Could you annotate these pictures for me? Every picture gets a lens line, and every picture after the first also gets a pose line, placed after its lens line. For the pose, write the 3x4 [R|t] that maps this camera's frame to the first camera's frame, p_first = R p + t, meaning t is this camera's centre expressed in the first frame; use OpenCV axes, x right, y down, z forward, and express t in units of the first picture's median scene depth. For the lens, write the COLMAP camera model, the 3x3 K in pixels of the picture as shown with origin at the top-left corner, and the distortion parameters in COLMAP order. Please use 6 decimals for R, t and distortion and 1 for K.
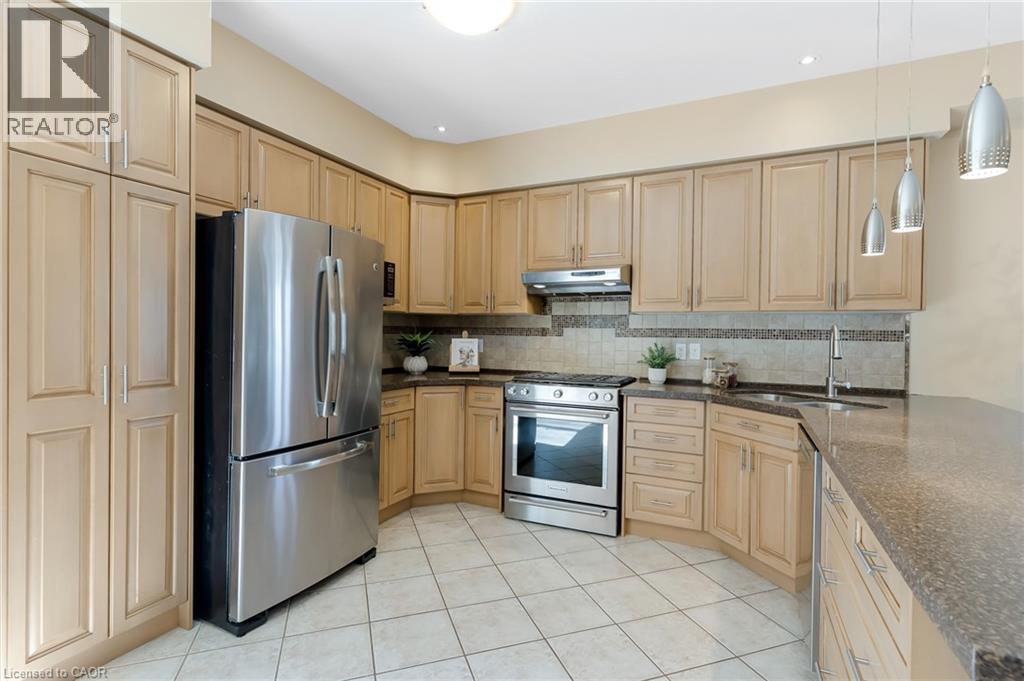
lens RADIAL K [[484.8, 0, 512.0], [0, 484.8, 340.5], [0, 0, 1]] dist [0.001552, 0.000515]
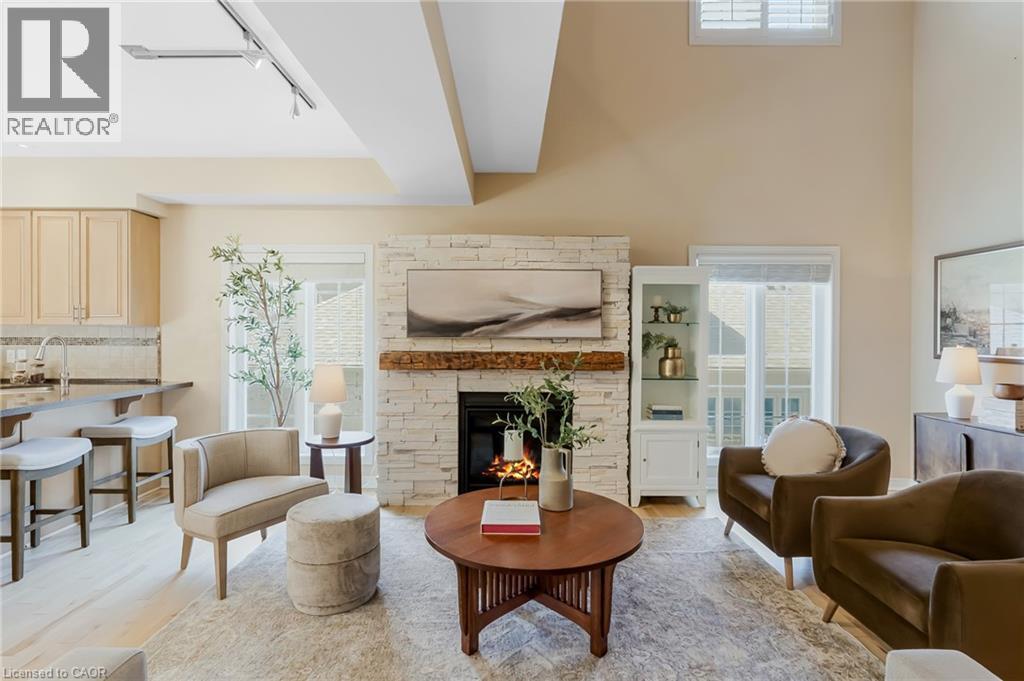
lens RADIAL K [[484.8, 0, 512.0], [0, 484.8, 340.5], [0, 0, 1]] dist [0.001552, 0.000515]
pose [[0.899970, -0.014752, 0.435703, 1.604864], [0.014455, 0.999888, 0.003997, -0.005808], [-0.435713, 0.002700, 0.900082, -1.096013]]
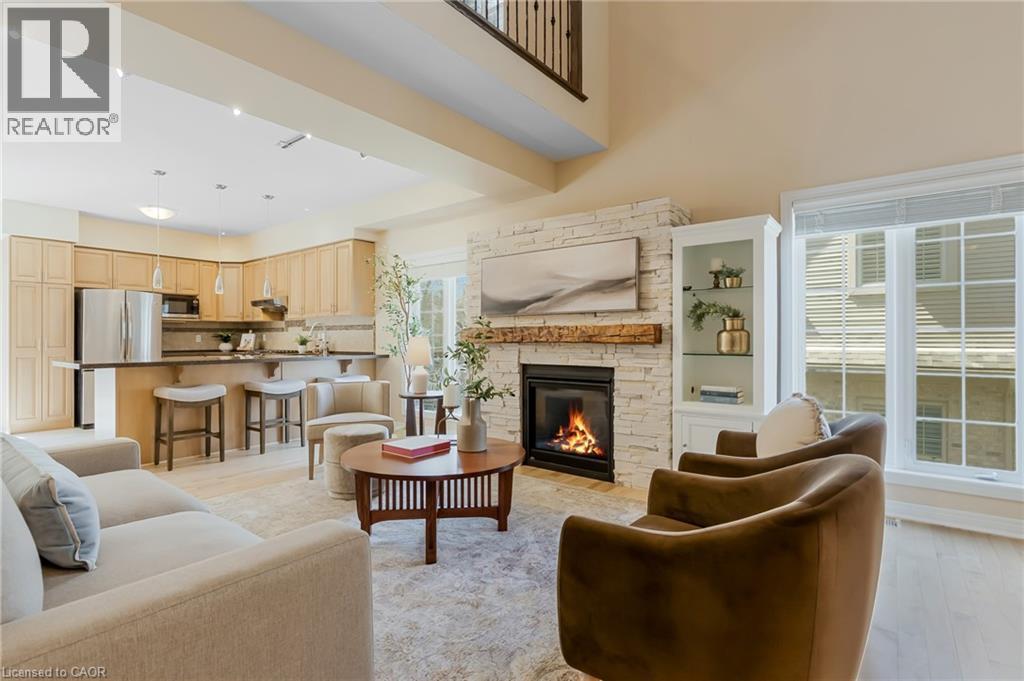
lens RADIAL K [[492.5, 0, 510.9], [0, 492.5, 339.2], [0, 0, 1]] dist [-0.003739, -0.000138]
pose [[0.976897, -0.016680, -0.213061, 2.635393], [0.013528, 0.999777, -0.016244, 0.124597], [0.213284, 0.012986, 0.976904, -1.398578]]
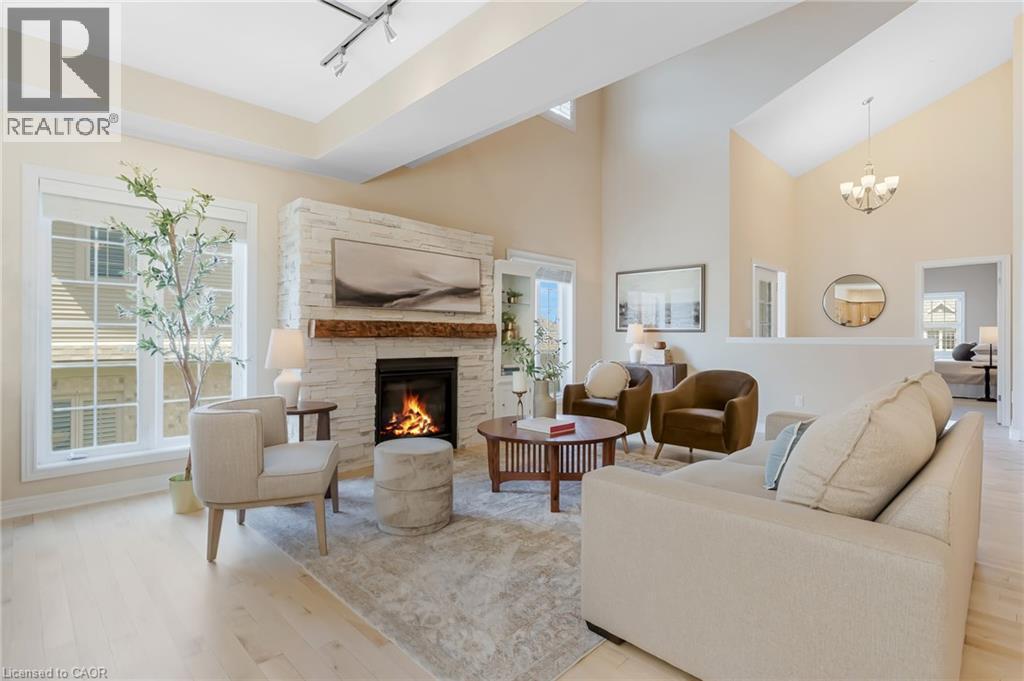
lens RADIAL K [[492.5, 0, 510.9], [0, 492.5, 339.2], [0, 0, 1]] dist [-0.003739, -0.000138]
pose [[0.331854, -0.018715, 0.943145, 0.515214], [0.012733, 0.999801, 0.015359, 0.089584], [-0.943245, 0.006912, 0.332026, -0.527667]]
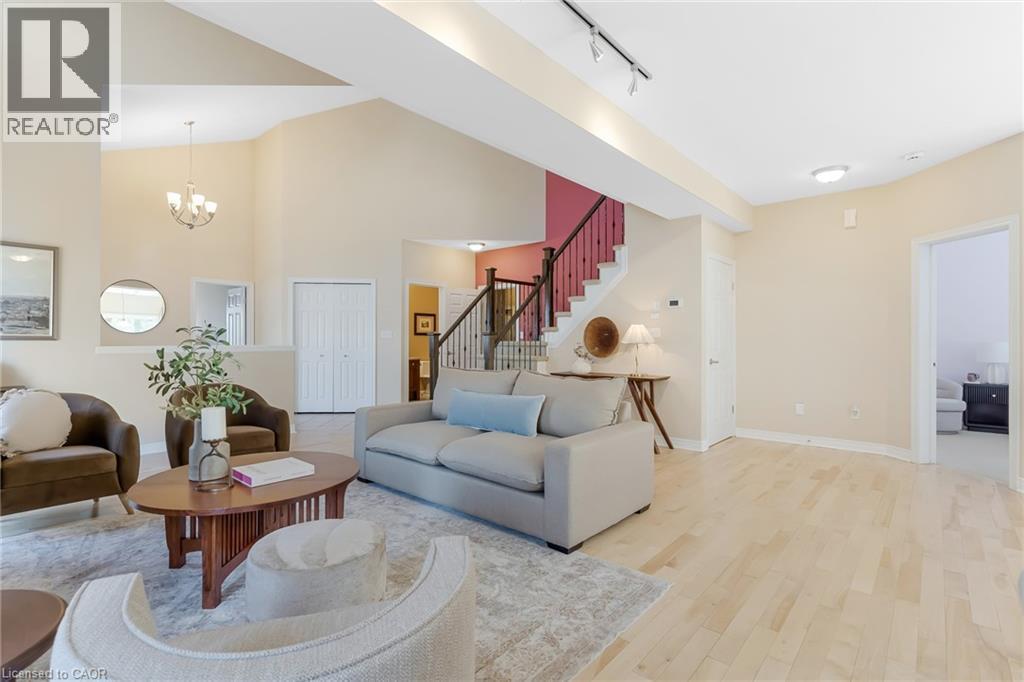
lens RADIAL K [[492.5, 0, 510.9], [0, 492.5, 339.7], [0, 0, 1]] dist [-0.003739, -0.000138]
pose [[-0.964141, -0.015198, 0.264954, 1.198193], [-0.012669, 0.999856, 0.011249, 0.055360], [-0.265087, 0.007489, -0.964195, 0.911675]]
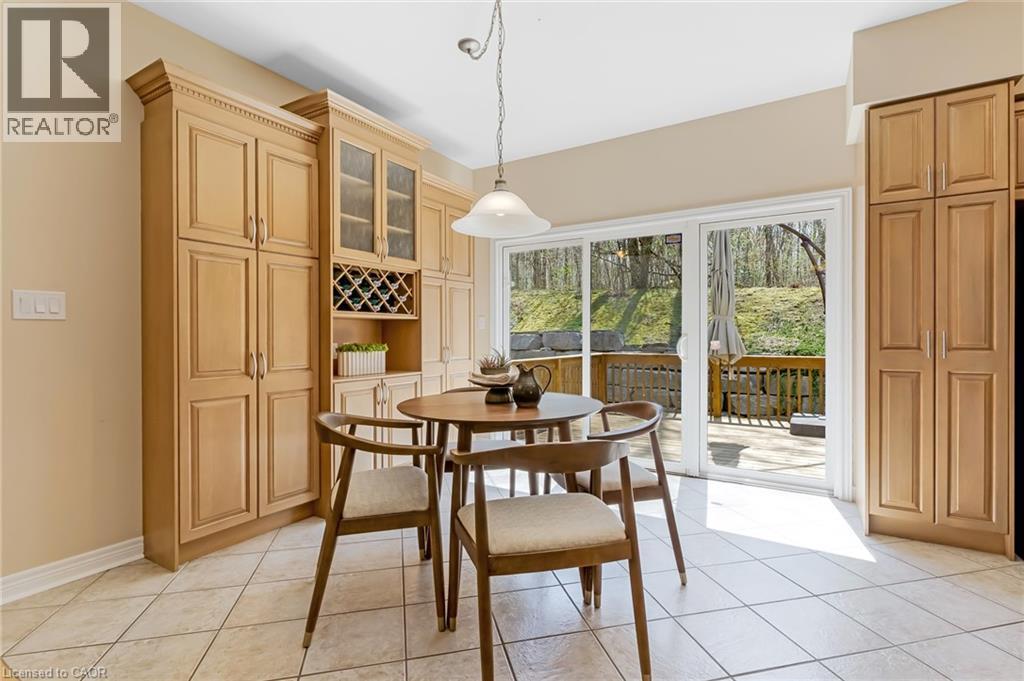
lens RADIAL K [[492.5, 0, 510.9], [0, 492.5, 339.2], [0, 0, 1]] dist [-0.003739, -0.000138]
pose [[-0.097119, -0.005865, -0.995256, 0.628203], [-0.008622, 0.999950, -0.005052, 0.079205], [0.995235, 0.008091, -0.097164, -0.085137]]
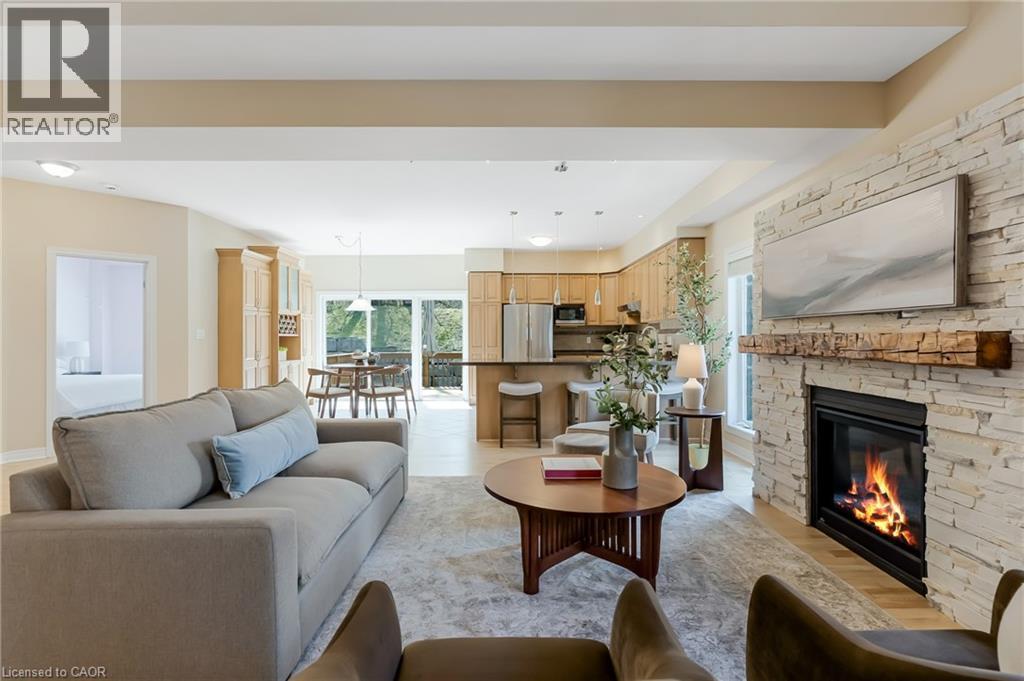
lens RADIAL K [[492.5, 0, 510.9], [0, 492.5, 339.2], [0, 0, 1]] dist [-0.003739, -0.000138]
pose [[0.445394, -0.011682, -0.895259, 3.174986], [-0.001659, 0.999902, -0.013873, 0.078821], [0.895333, 0.007664, 0.445331, -0.820739]]
